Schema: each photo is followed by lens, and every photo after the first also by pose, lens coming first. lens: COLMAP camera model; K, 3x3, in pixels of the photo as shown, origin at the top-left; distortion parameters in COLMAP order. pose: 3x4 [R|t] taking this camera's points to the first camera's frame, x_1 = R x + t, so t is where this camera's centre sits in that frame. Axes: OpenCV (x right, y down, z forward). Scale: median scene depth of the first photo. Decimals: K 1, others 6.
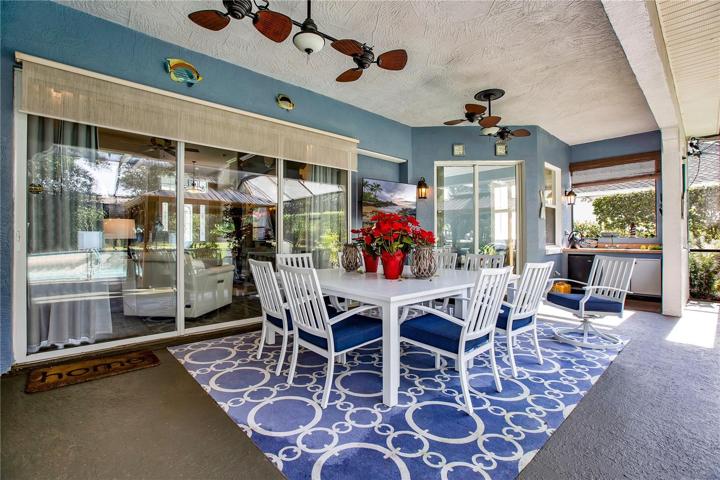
lens RADIAL K [[339.4, 0, 360.0], [0, 339.4, 240.0], [0, 0, 1]] dist [-0.000100, 0.000415]
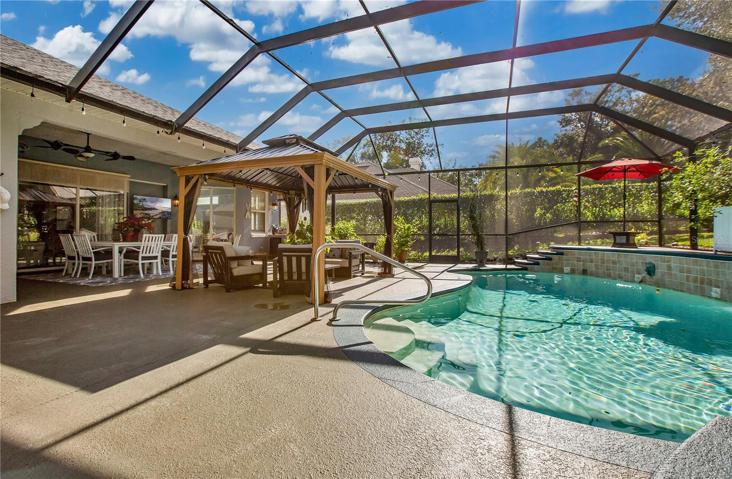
lens RADIAL K [[342.4, 0, 365.3], [0, 342.4, 231.6], [0, 0, 1]] dist [-0.003289, 0.000234]
pose [[0.902132, 0.006671, 0.431408, 0.332217], [-0.005198, 0.999976, -0.004594, 0.020413], [-0.431428, 0.001902, 0.902145, -1.194351]]
